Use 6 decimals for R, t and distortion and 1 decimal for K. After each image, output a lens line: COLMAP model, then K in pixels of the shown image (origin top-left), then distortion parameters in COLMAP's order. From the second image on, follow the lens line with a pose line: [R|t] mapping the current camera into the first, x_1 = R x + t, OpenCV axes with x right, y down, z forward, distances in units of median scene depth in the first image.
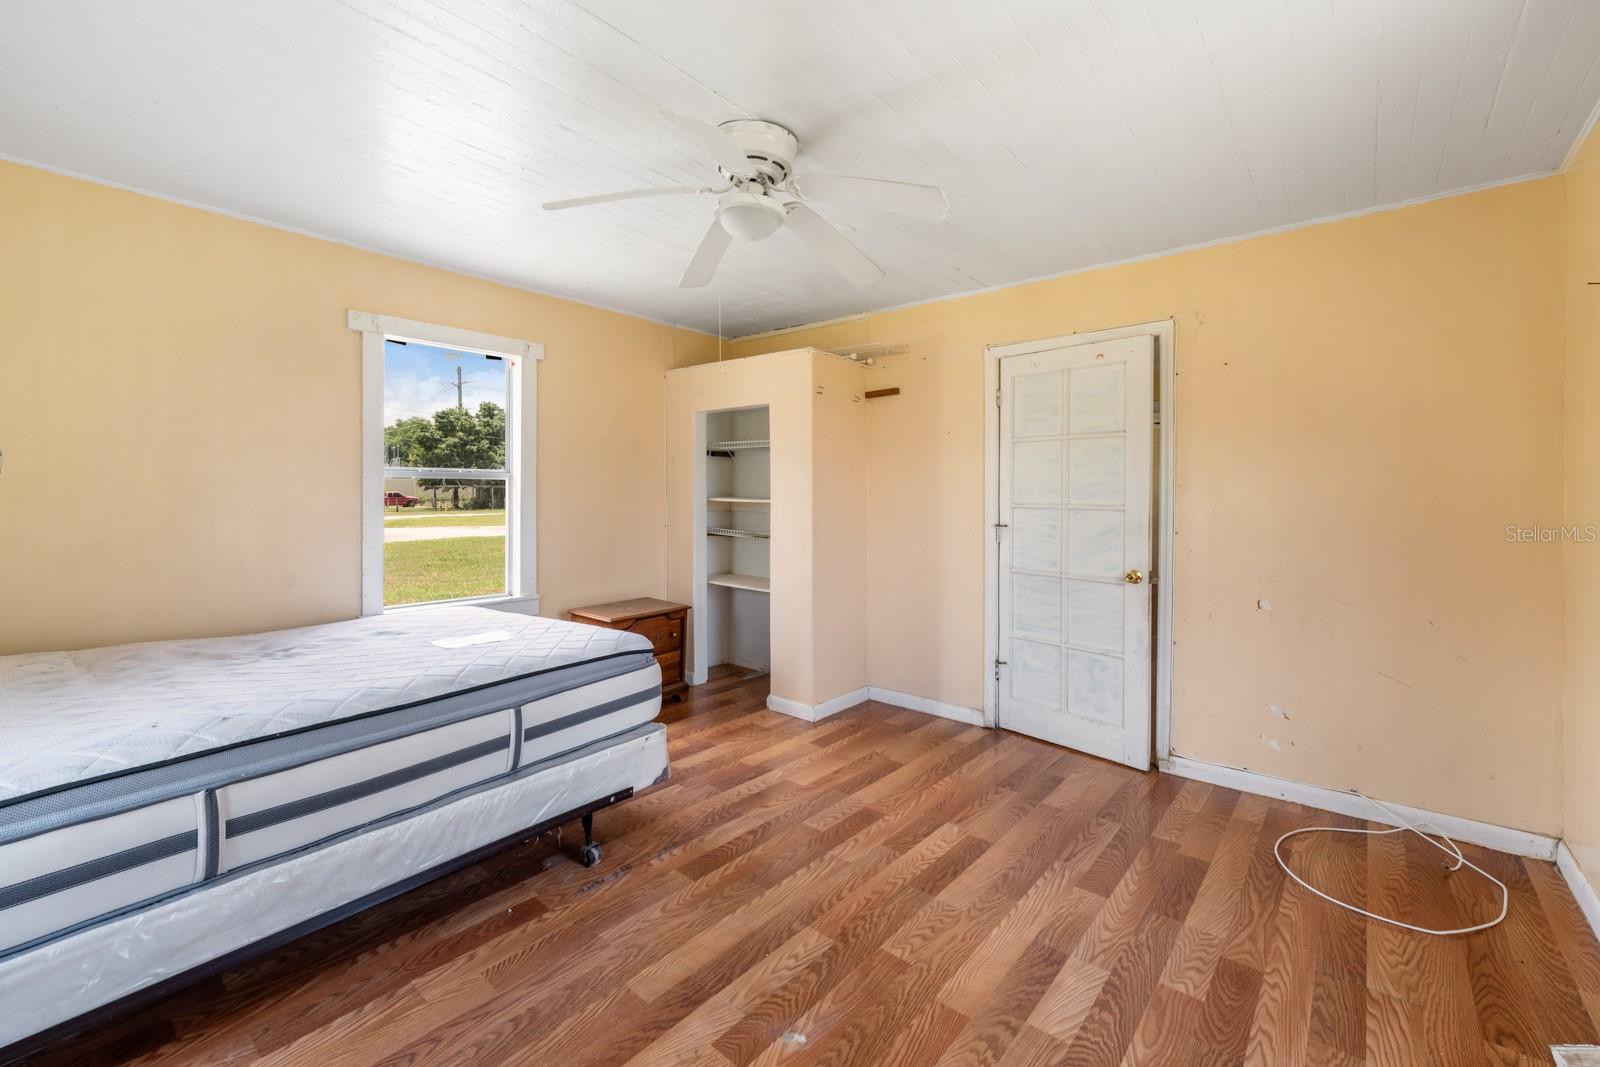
lens RADIAL K [[668.7, 0, 783.4], [0, 668.7, 498.0], [0, 0, 1]] dist [-0.001240, -0.000323]
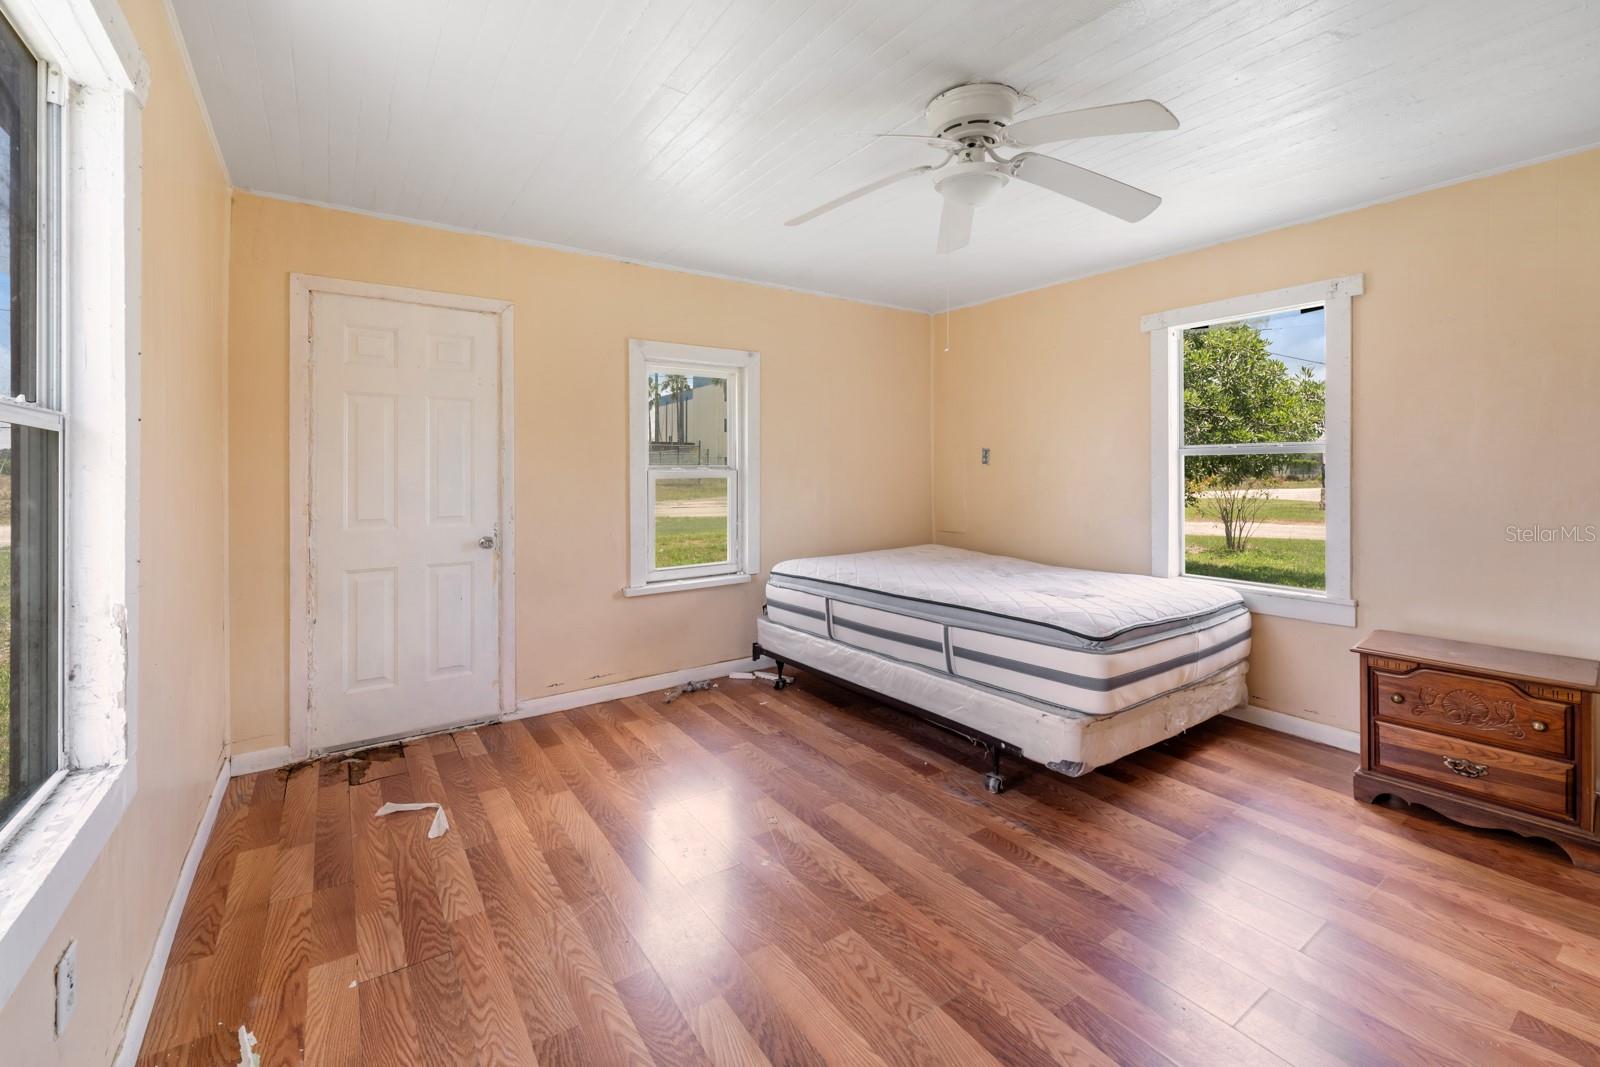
lens RADIAL K [[668.7, 0, 781.1], [0, 668.7, 470.2], [0, 0, 1]] dist [-0.001240, -0.000323]
pose [[-0.259710, -0.005983, -0.965668, 1.012147], [-0.009745, 0.999946, -0.003575, 0.005275], [0.965638, 0.008482, -0.259754, 1.038380]]
